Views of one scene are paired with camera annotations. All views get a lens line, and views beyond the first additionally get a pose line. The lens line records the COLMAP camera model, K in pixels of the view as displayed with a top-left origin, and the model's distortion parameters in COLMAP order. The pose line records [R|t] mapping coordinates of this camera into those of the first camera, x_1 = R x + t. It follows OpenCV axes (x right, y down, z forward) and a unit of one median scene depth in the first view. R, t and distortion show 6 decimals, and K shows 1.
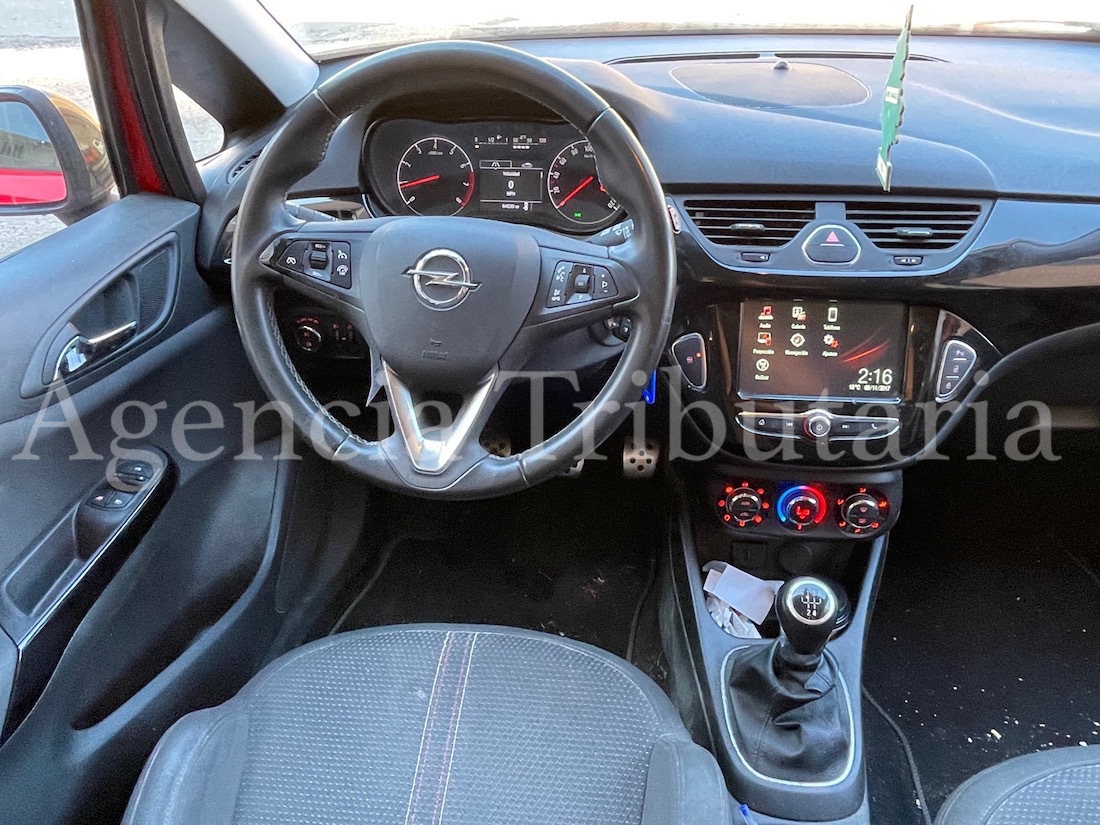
lens RADIAL K [[804.1, 0, 550.0], [0, 804.1, 412.5], [0, 0, 1]] dist [0.008039, -0.002998]
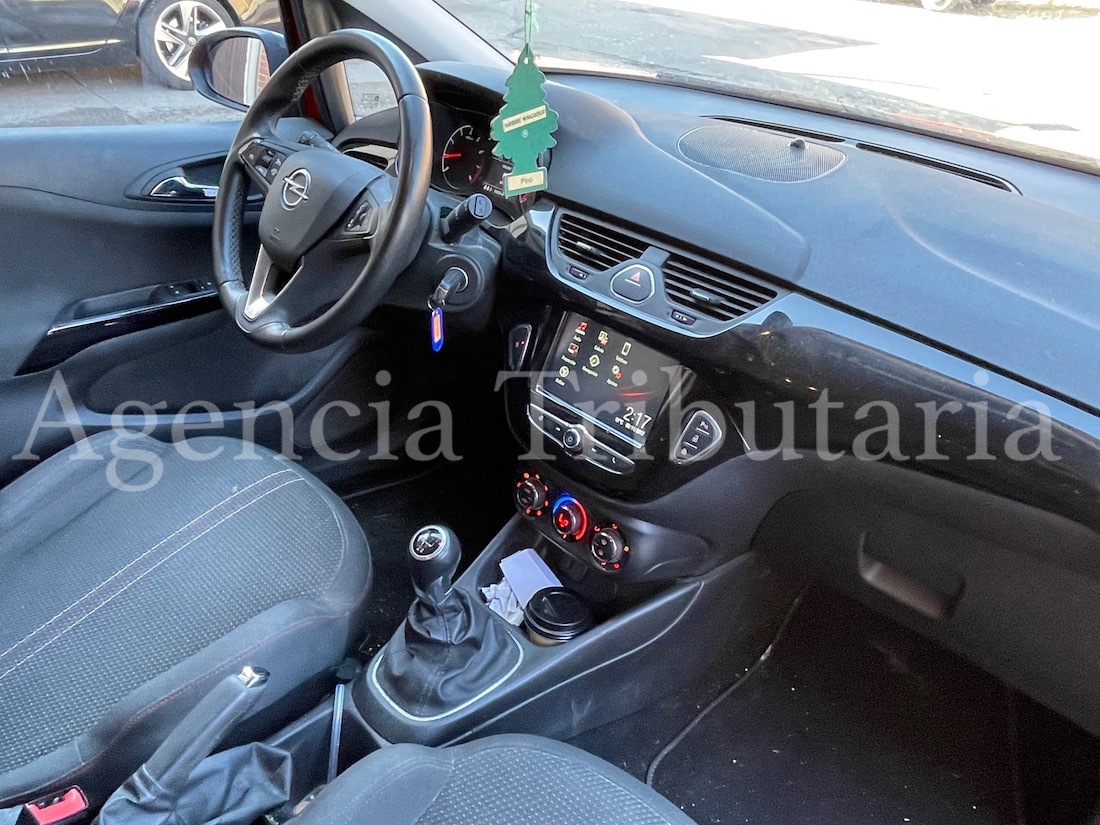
lens RADIAL K [[804.1, 0, 550.0], [0, 804.1, 412.5], [0, 0, 1]] dist [0.008039, -0.002998]
pose [[0.775744, 0.389325, -0.496636, 0.828252], [-0.421486, 0.905378, 0.051388, -0.057477], [0.469650, 0.169461, 0.866436, 0.047337]]
